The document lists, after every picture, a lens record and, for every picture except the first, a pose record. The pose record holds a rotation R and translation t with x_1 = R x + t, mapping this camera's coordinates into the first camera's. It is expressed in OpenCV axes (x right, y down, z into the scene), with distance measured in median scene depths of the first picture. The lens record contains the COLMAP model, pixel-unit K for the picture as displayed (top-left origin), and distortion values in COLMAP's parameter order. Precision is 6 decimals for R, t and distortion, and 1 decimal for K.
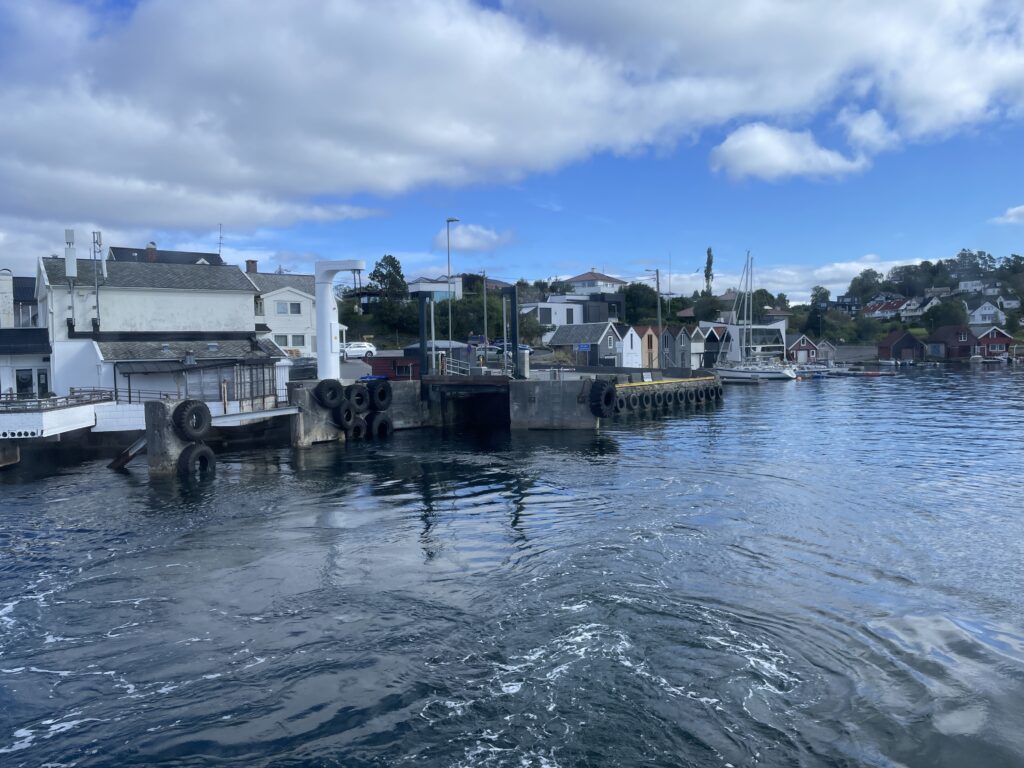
lens RADIAL K [[781.8, 0, 509.6], [0, 781.8, 383.9], [0, 0, 1]] dist [0.054421, -0.001169]
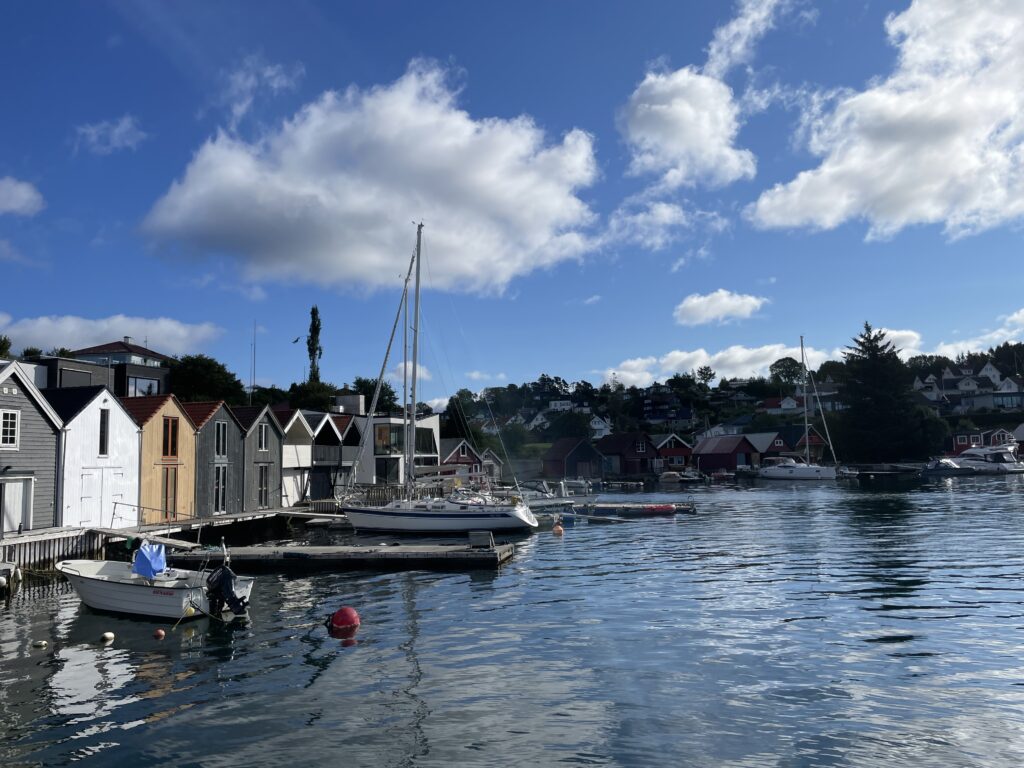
lens RADIAL K [[781.8, 0, 509.0], [0, 781.8, 383.9], [0, 0, 1]] dist [0.054421, -0.001169]
pose [[0.877058, 0.046333, 0.478146, 0.103686], [0.027049, 0.988995, -0.145452, -0.014441], [-0.479623, 0.140503, 0.866153, 0.438997]]
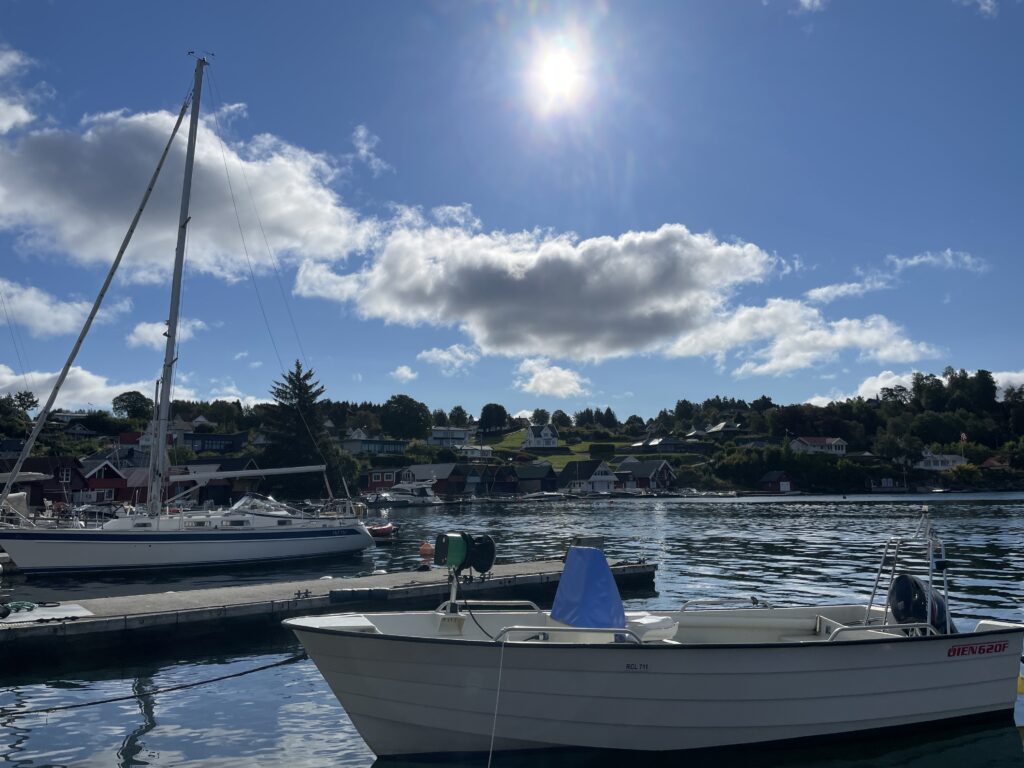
lens RADIAL K [[781.8, 0, 512.1], [0, 781.8, 384.8], [0, 0, 1]] dist [0.054421, -0.001169]
pose [[0.200048, 0.153600, 0.967671, 0.059857], [0.054503, 0.984362, -0.167516, -0.009756], [-0.978269, 0.086252, 0.188548, 0.614319]]
